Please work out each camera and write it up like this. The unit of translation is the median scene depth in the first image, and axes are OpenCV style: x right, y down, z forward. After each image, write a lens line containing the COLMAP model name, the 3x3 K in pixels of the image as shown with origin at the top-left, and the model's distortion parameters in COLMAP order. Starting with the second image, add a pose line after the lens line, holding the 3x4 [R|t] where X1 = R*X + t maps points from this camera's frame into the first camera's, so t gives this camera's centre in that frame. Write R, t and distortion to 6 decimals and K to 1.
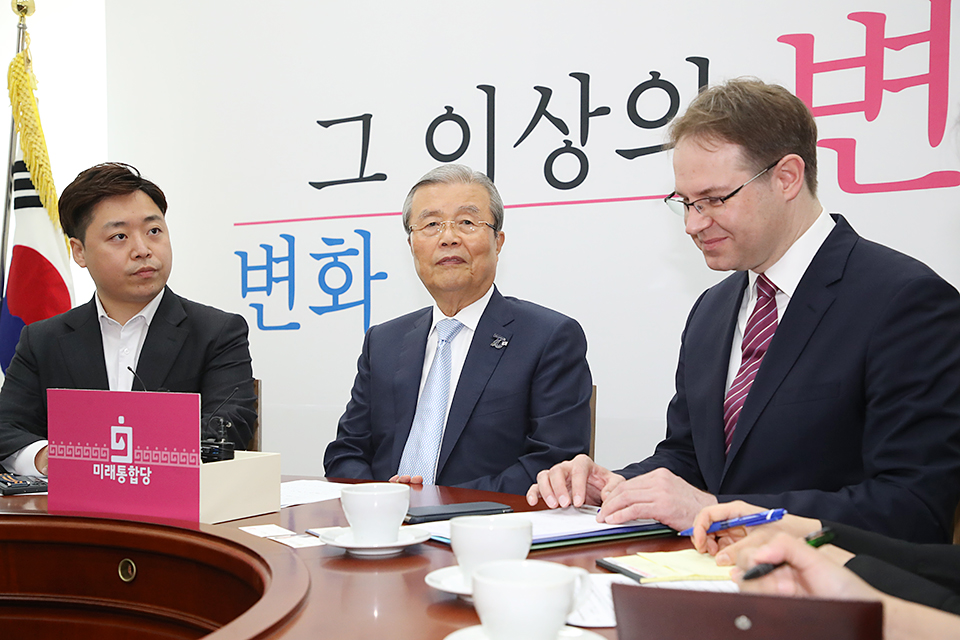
lens RADIAL K [[1352.9, 0, 448.3], [0, 1352.9, 308.3], [0, 0, 1]] dist [0.184408, 0.000000]
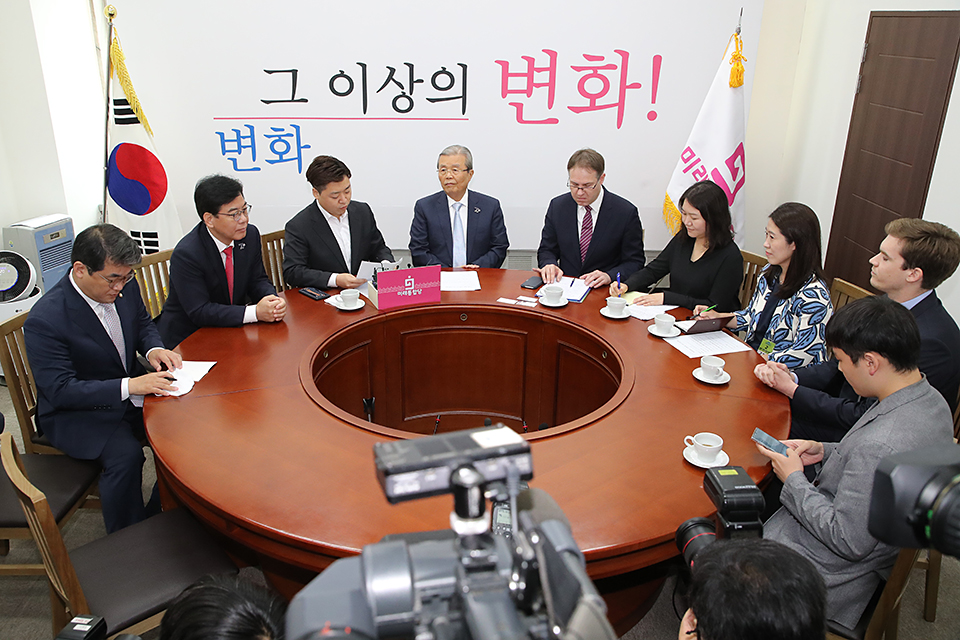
lens RADIAL K [[816.2, 0, 467.3], [0, 816.2, 312.3], [0, 0, 1]] dist [-0.038016, -0.012384]
pose [[0.807080, -0.190071, 0.559013, -0.717100], [-0.021778, 0.936542, 0.349878, -0.273647], [-0.590040, -0.294554, 0.751725, -0.255264]]
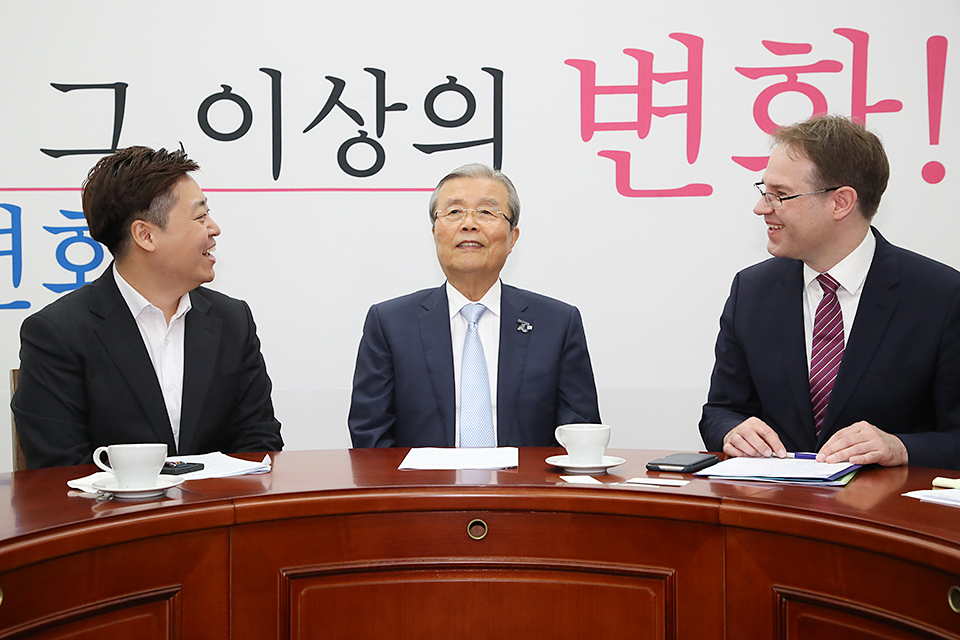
lens RADIAL K [[1352.9, 0, 476.7], [0, 1352.9, 313.2], [0, 0, 1]] dist [0.184408, 0.000000]
pose [[0.831147, -0.007095, 0.556007, -0.450829], [-0.007165, 0.999699, 0.023467, -0.006392], [-0.556006, -0.023489, 0.830846, 0.061970]]
